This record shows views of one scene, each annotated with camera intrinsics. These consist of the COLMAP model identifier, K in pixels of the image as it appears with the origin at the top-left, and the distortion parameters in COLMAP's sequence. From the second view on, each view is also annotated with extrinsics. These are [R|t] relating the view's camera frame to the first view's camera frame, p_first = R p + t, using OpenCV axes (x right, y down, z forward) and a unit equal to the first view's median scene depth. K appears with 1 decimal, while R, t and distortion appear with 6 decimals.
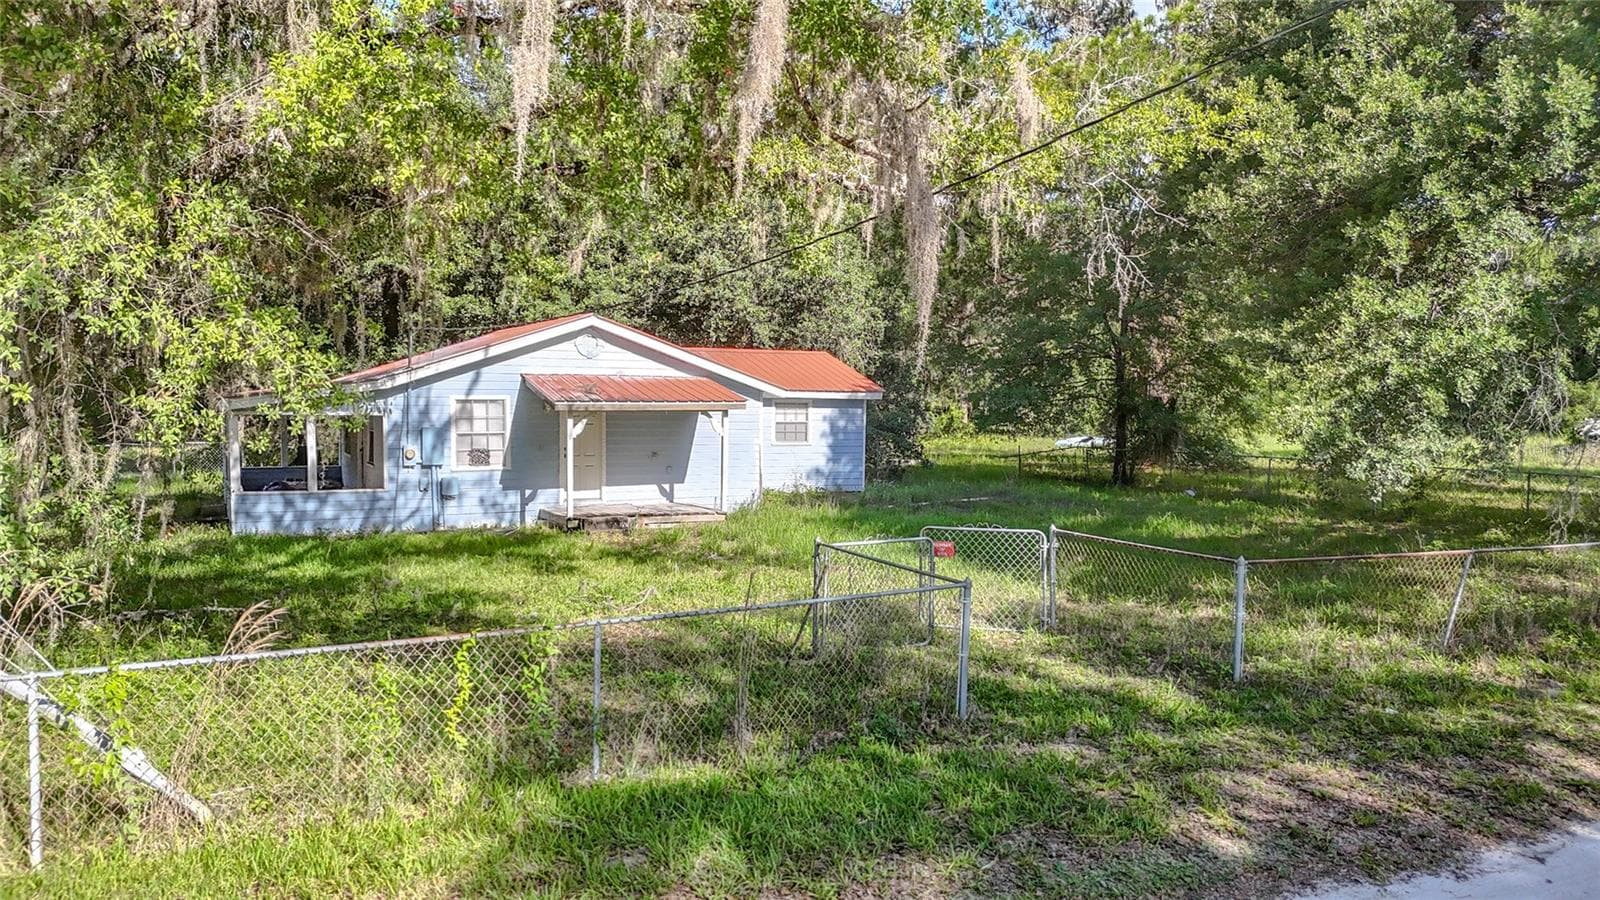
lens RADIAL K [[1390.0, 0, 800.0], [0, 1390.0, 450.0], [0, 0, 1]] dist [0.081509, 0.001008]
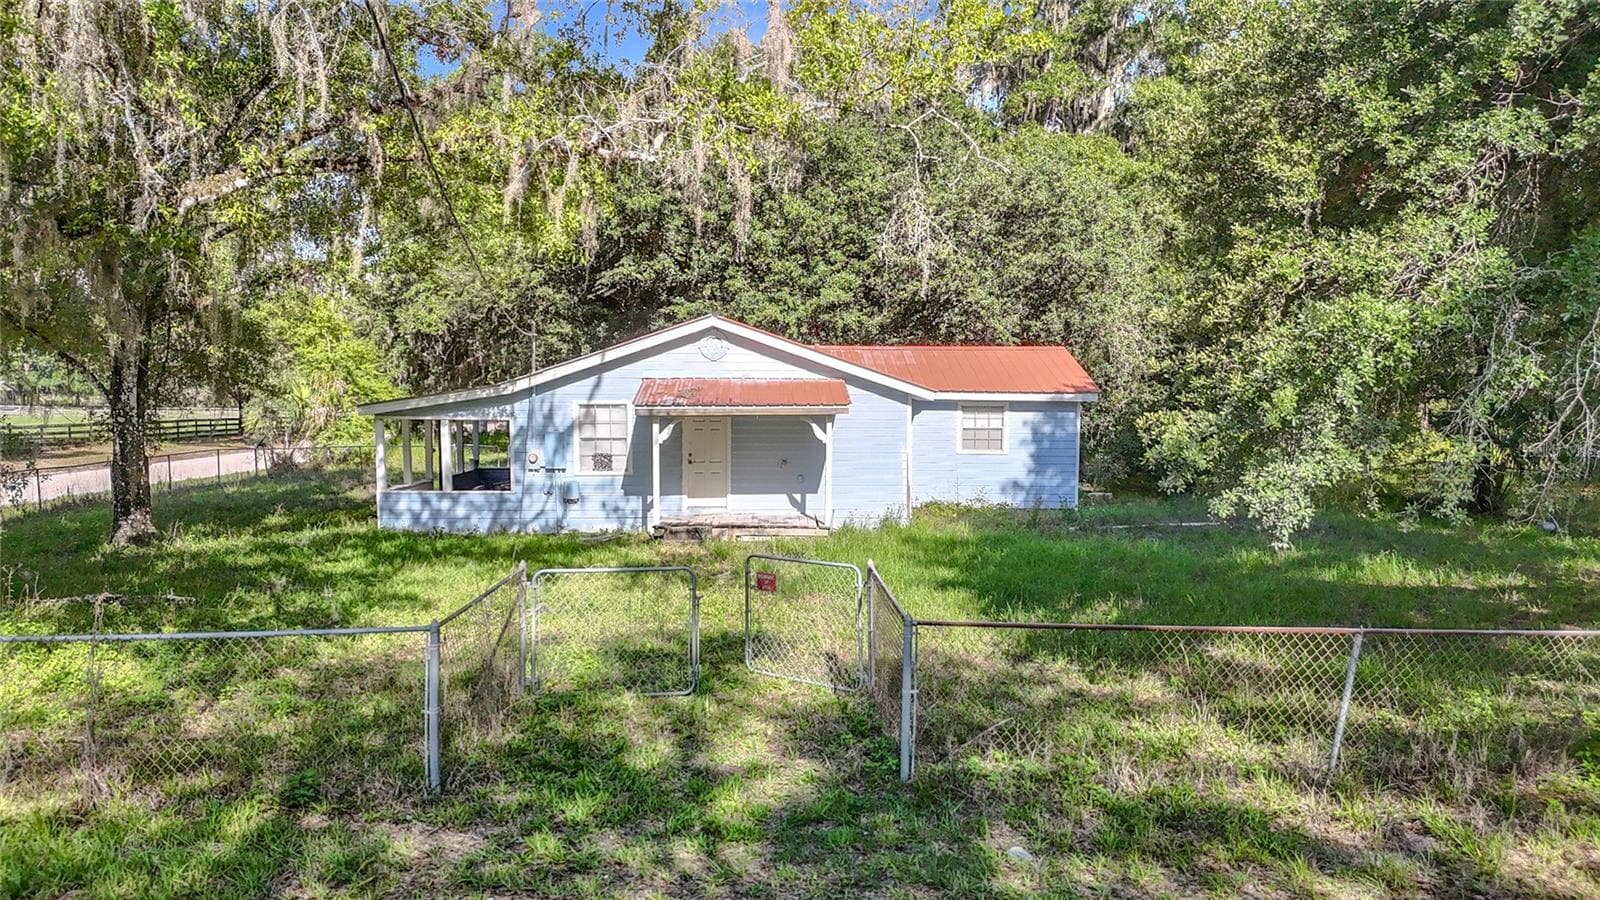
lens RADIAL K [[1390.0, 0, 800.0], [0, 1390.0, 450.0], [0, 0, 1]] dist [0.081509, 0.001008]
pose [[0.867397, 0.013584, -0.497431, 0.393006], [-0.013731, 0.999900, 0.003362, -0.008618], [0.497427, 0.003914, 0.867497, 0.204997]]
